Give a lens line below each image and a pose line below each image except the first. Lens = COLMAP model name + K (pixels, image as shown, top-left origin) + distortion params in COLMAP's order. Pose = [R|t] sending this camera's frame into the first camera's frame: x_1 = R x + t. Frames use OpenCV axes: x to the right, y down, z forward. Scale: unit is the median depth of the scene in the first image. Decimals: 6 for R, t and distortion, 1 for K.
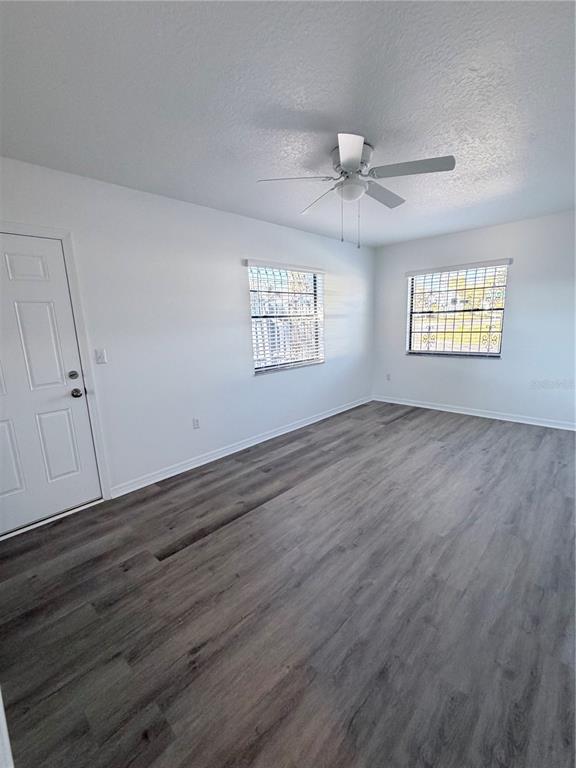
lens RADIAL K [[335.4, 0, 288.0], [0, 335.4, 384.0], [0, 0, 1]] dist [0.001029, 0.000548]
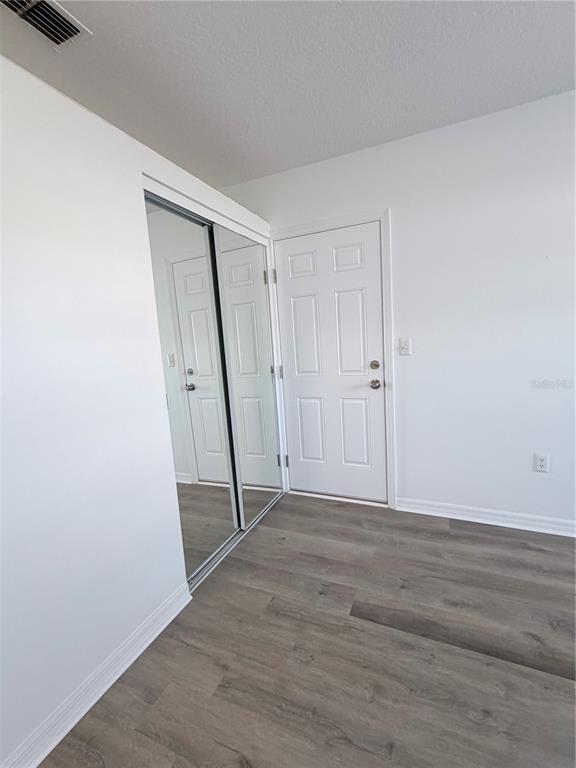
lens RADIAL K [[335.4, 0, 288.0], [0, 335.4, 384.0], [0, 0, 1]] dist [0.001029, 0.000548]
pose [[0.332087, 0.144741, -0.932077, 0.167552], [-0.128557, 0.985881, 0.107293, -0.043679], [0.934447, 0.084194, 0.346006, 0.447316]]
